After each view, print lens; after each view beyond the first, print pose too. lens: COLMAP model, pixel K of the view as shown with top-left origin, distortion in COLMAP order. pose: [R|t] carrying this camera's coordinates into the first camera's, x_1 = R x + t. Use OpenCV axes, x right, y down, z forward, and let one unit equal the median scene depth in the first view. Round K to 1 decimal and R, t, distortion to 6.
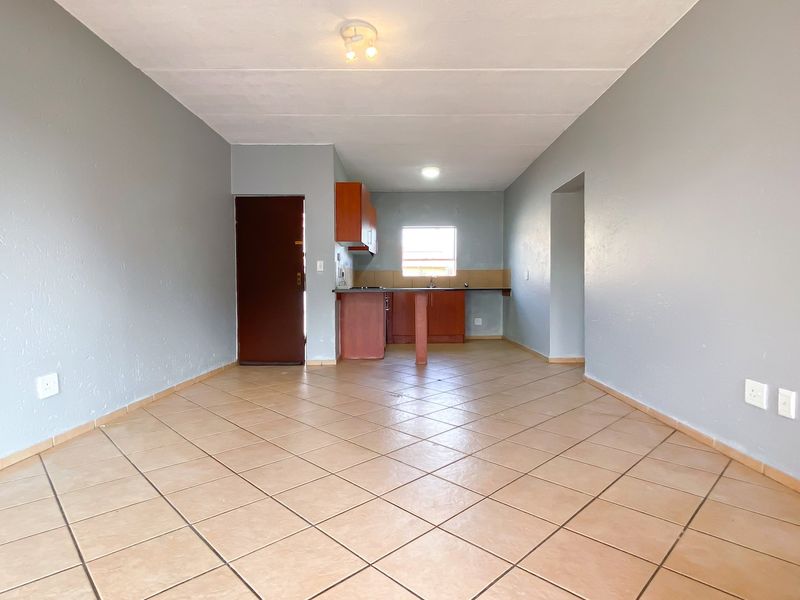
lens RADIAL K [[440.9, 0, 399.6], [0, 440.9, 298.9], [0, 0, 1]] dist [0.026848, -0.005917]
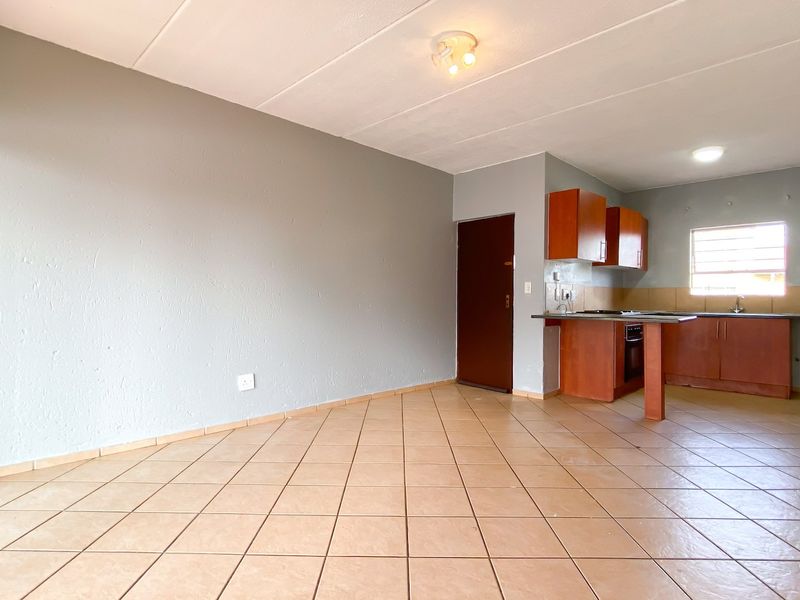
lens RADIAL K [[440.9, 0, 398.0], [0, 440.9, 297.7], [0, 0, 1]] dist [0.026848, -0.005917]
pose [[0.709202, 0.010395, -0.704929, 0.270758], [-0.027608, 0.999534, -0.013037, -0.034561], [0.704465, 0.028708, 0.709158, 0.161940]]
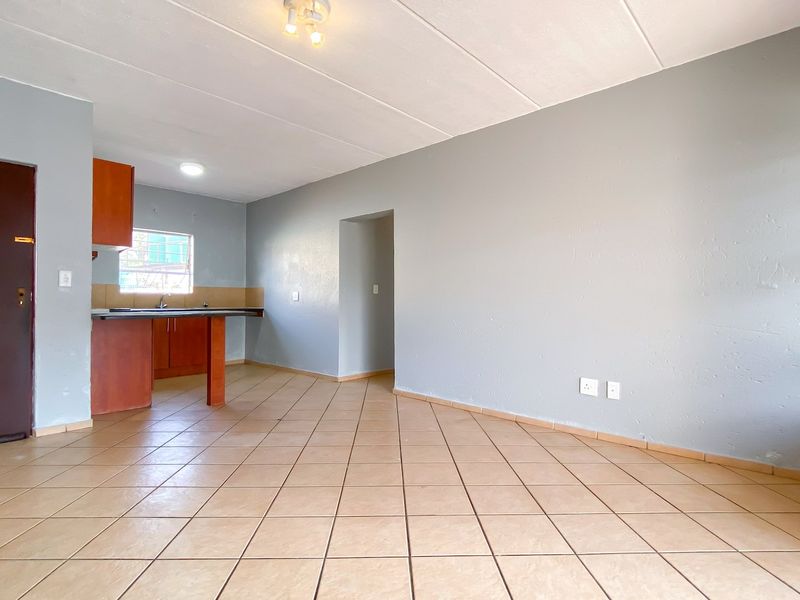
lens RADIAL K [[440.9, 0, 395.7], [0, 440.9, 300.4], [0, 0, 1]] dist [0.026848, -0.005917]
pose [[0.681982, 0.009183, 0.731311, -0.328172], [0.009627, 0.999722, -0.021530, -0.024296], [-0.731306, 0.021724, 0.681704, 0.192016]]
